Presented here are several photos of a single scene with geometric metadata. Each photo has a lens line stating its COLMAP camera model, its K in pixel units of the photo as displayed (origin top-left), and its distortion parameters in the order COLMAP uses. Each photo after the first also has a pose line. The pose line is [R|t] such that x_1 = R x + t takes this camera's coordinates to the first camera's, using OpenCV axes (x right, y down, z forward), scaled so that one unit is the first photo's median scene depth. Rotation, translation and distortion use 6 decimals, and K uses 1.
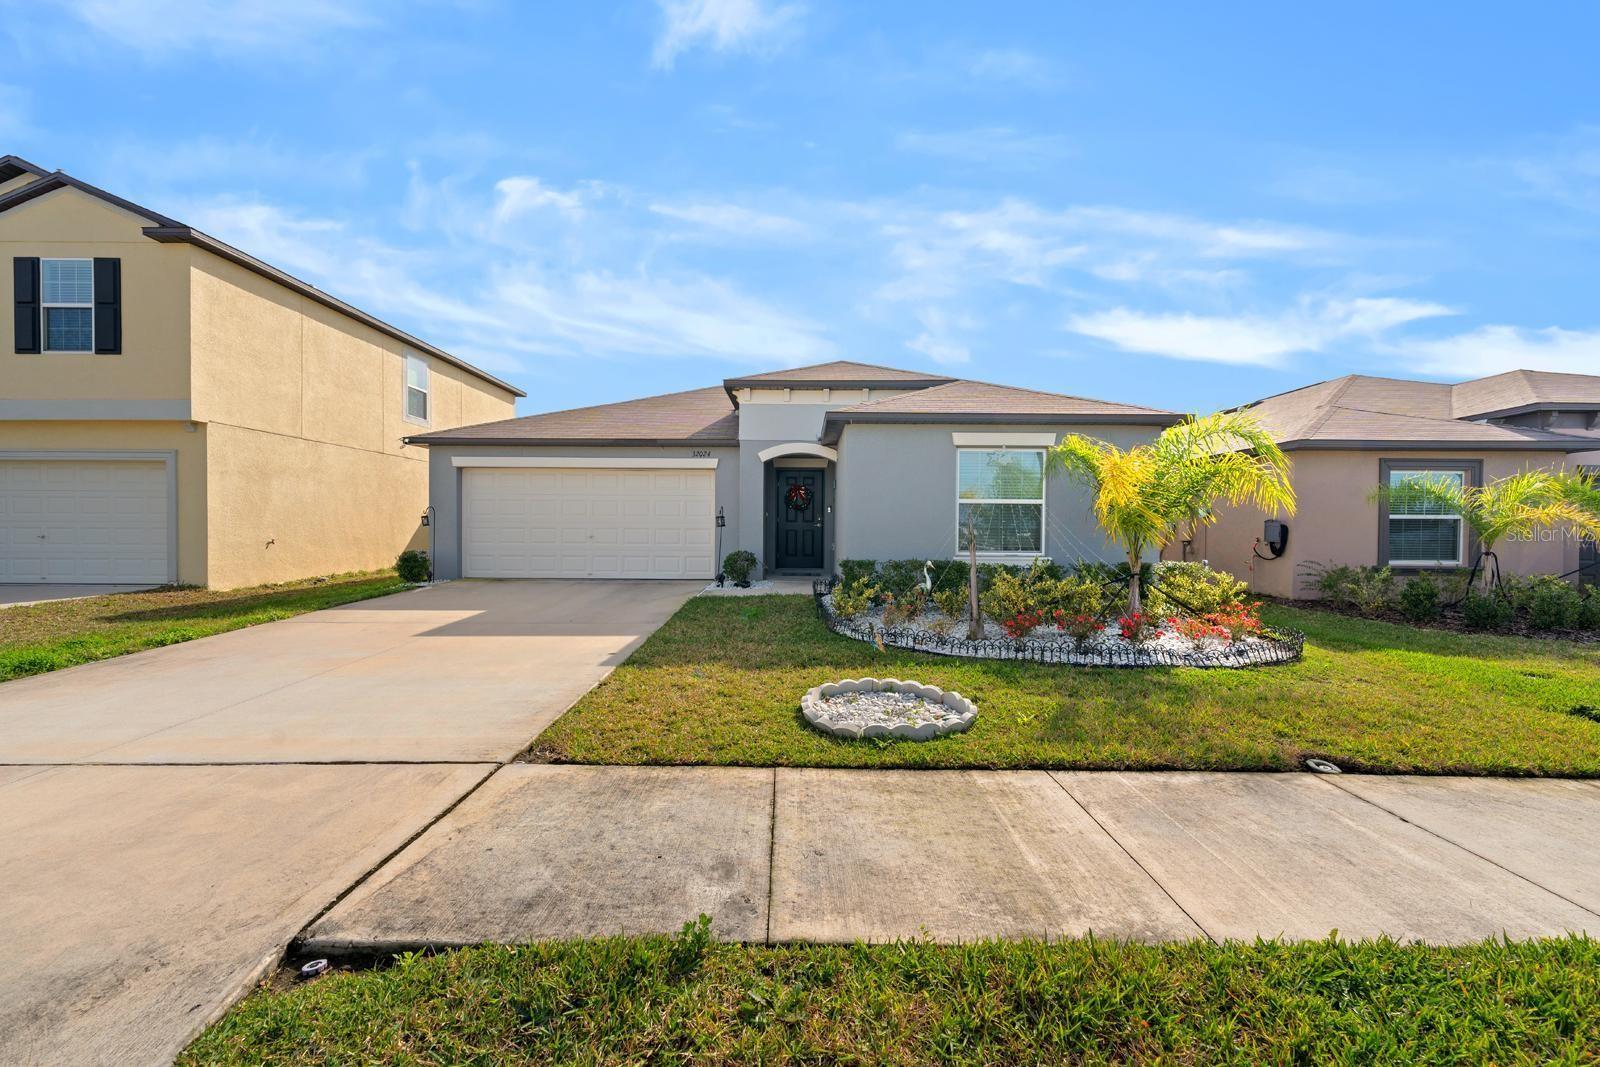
lens RADIAL K [[647.2, 0, 798.3], [0, 647.2, 528.5], [0, 0, 1]] dist [-0.001254, -0.000054]
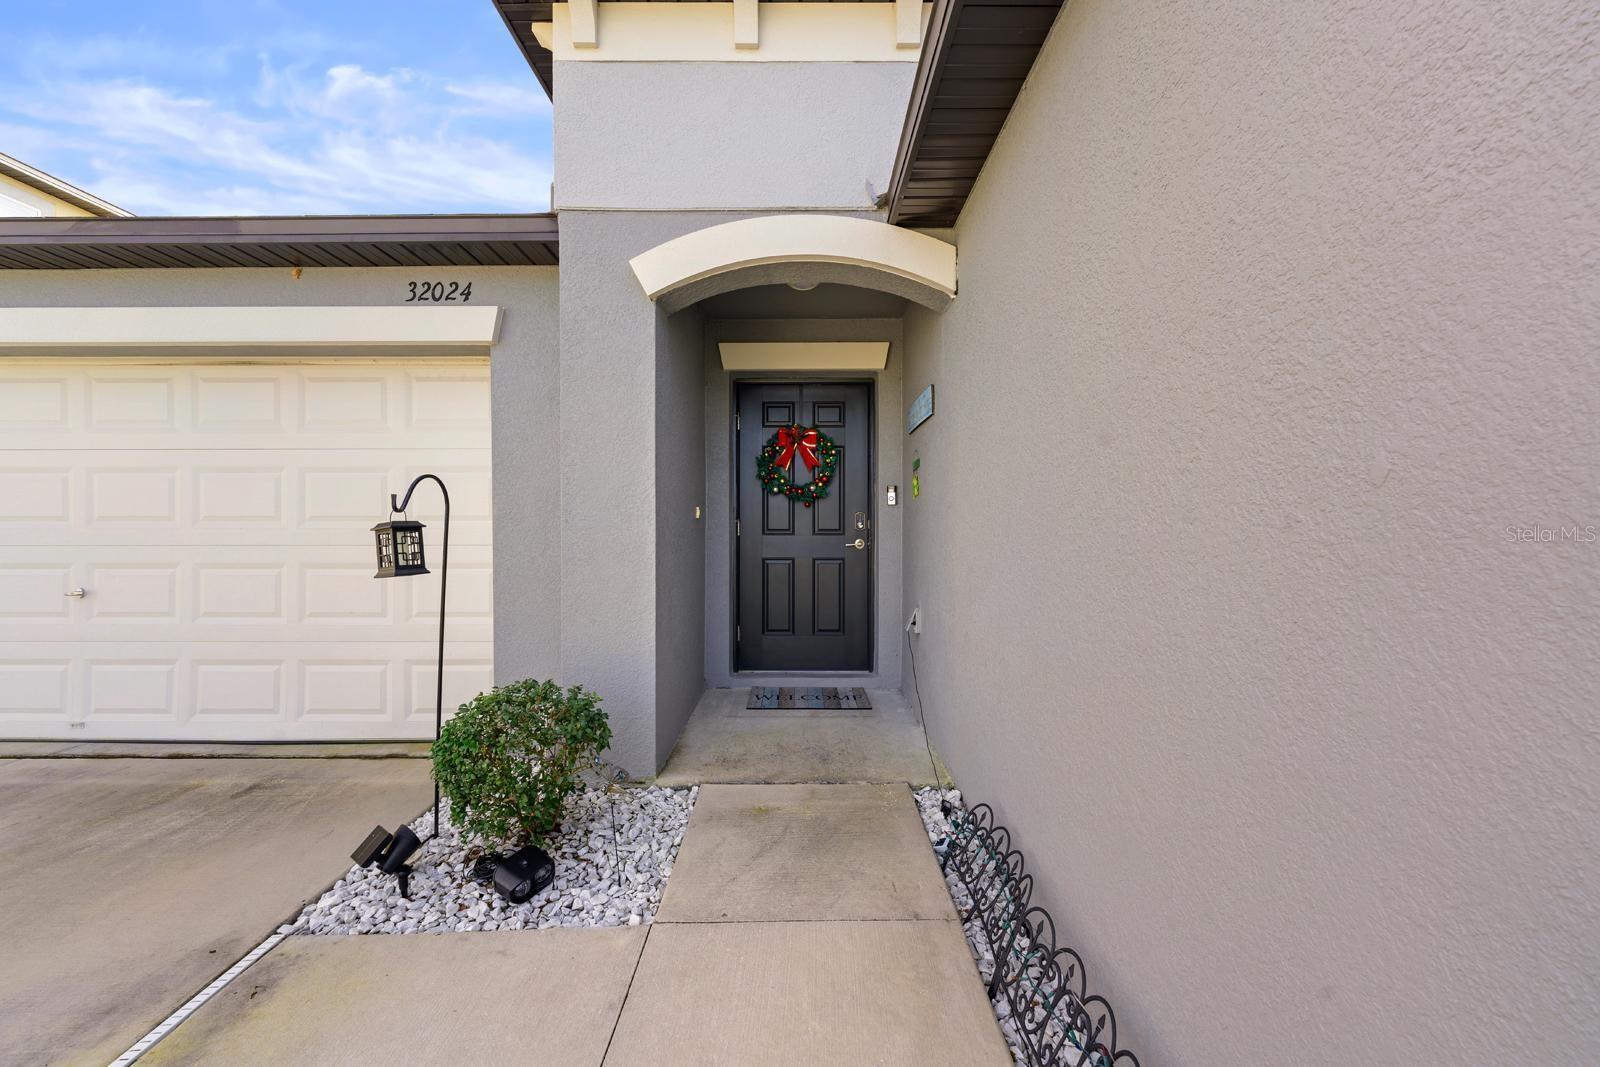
lens RADIAL K [[647.2, 0, 799.7], [0, 647.2, 526.2], [0, 0, 1]] dist [-0.001254, -0.000054]
pose [[0.999971, -0.007638, 0.000783, 0.000253], [0.007642, 0.999962, -0.004145, -0.012837], [-0.000751, 0.004151, 0.999991, 0.662829]]
